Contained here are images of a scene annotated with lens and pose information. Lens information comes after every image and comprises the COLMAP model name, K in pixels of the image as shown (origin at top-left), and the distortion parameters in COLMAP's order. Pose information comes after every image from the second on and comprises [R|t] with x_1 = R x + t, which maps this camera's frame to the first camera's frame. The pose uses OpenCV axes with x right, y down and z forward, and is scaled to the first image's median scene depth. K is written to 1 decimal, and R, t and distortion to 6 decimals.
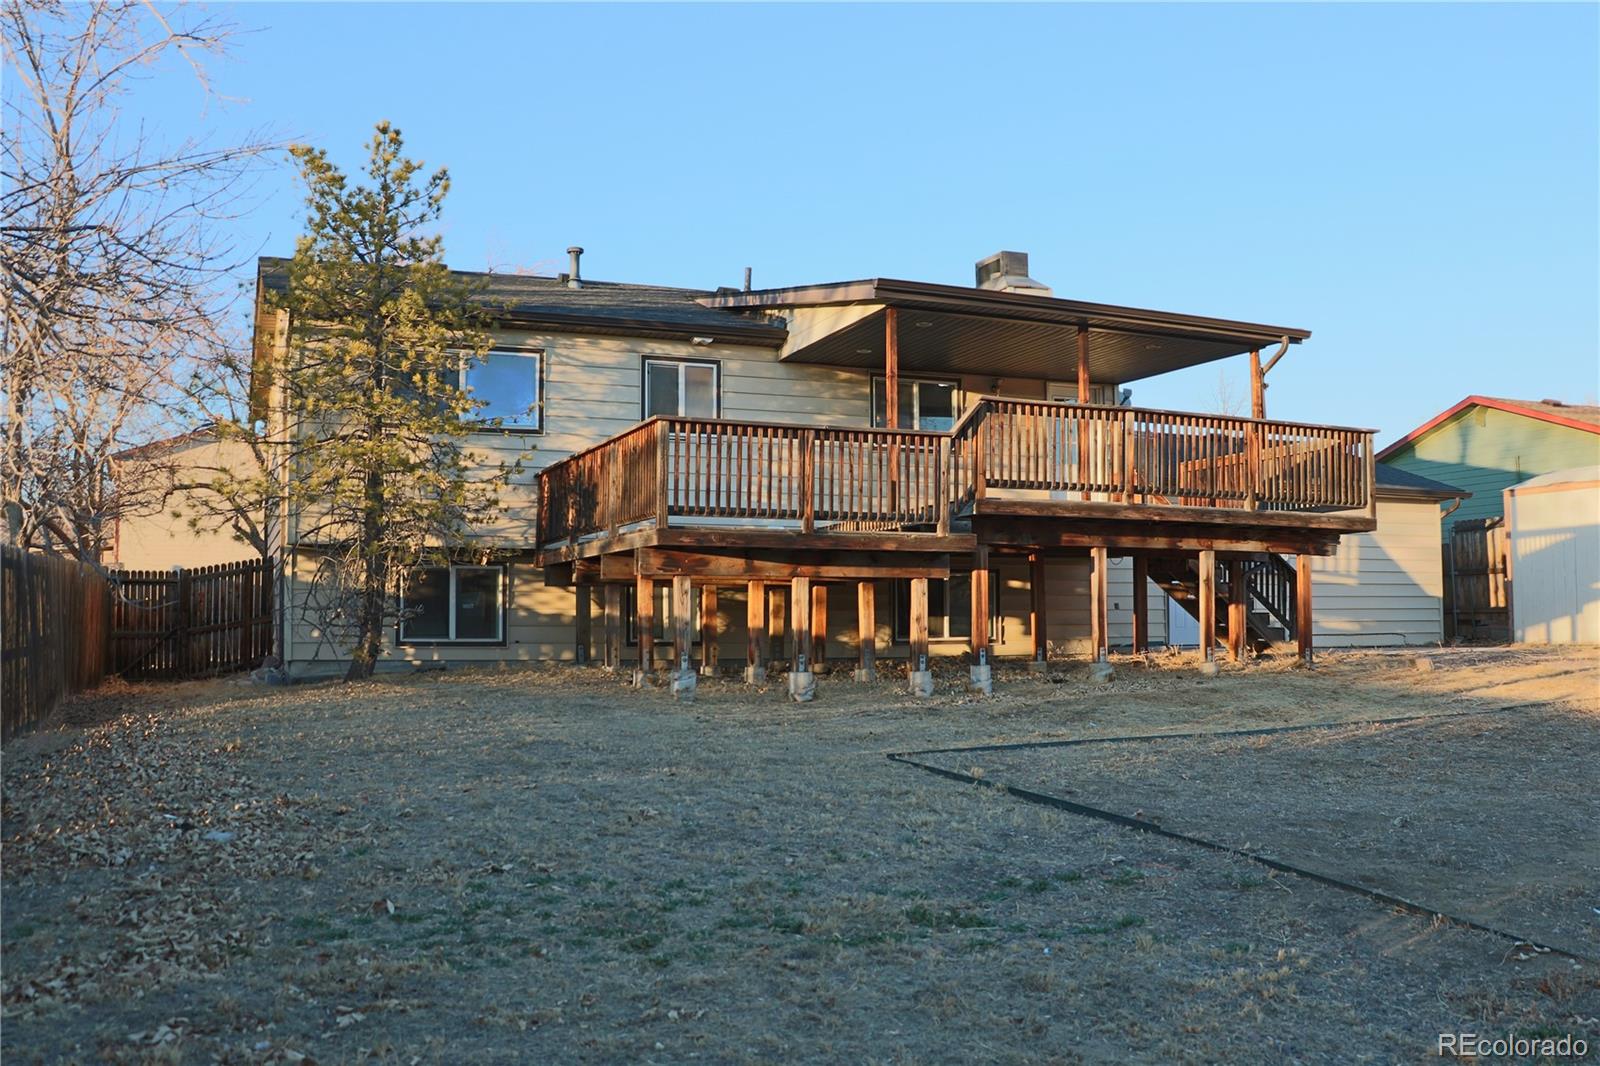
lens RADIAL K [[1451.7, 0, 800.0], [0, 1451.7, 533.0], [0, 0, 1]] dist [-0.206396, 0.194833]
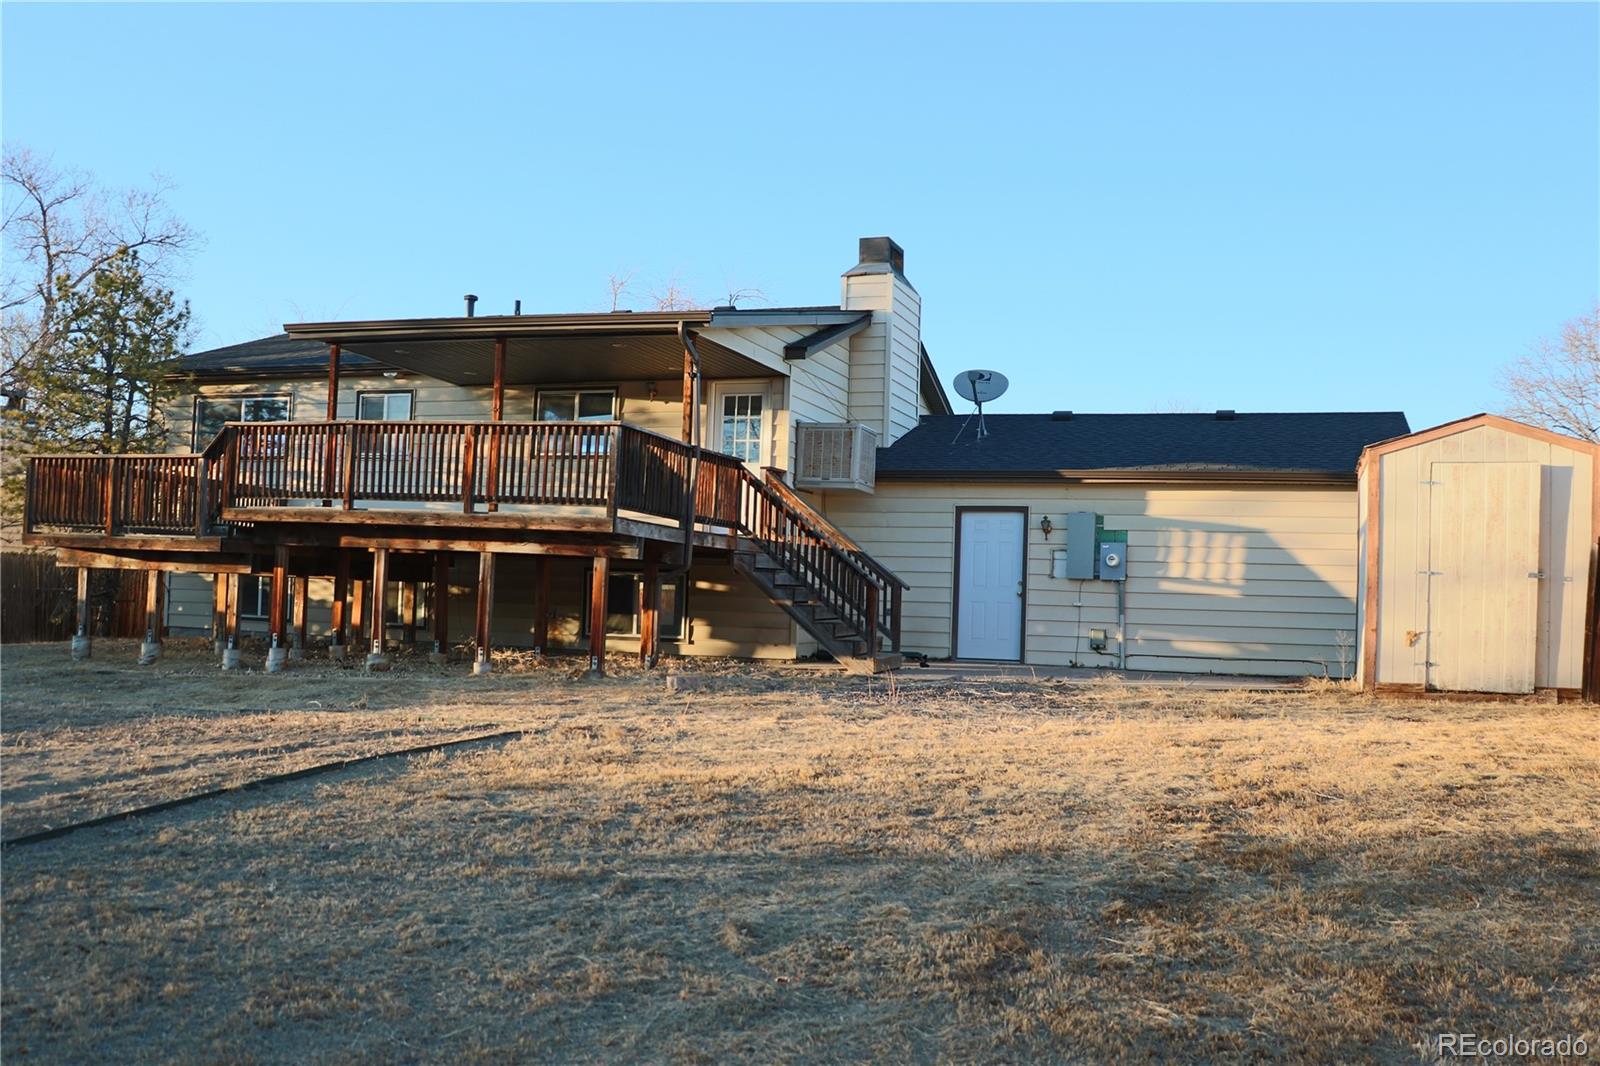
lens RADIAL K [[1451.7, 0, 800.0], [0, 1451.7, 533.0], [0, 0, 1]] dist [-0.206396, 0.194833]
pose [[0.762334, -0.004529, -0.647168, 0.961817], [0.005574, 0.999984, -0.000432, 0.000263], [0.647160, -0.003278, 0.762347, 0.318980]]
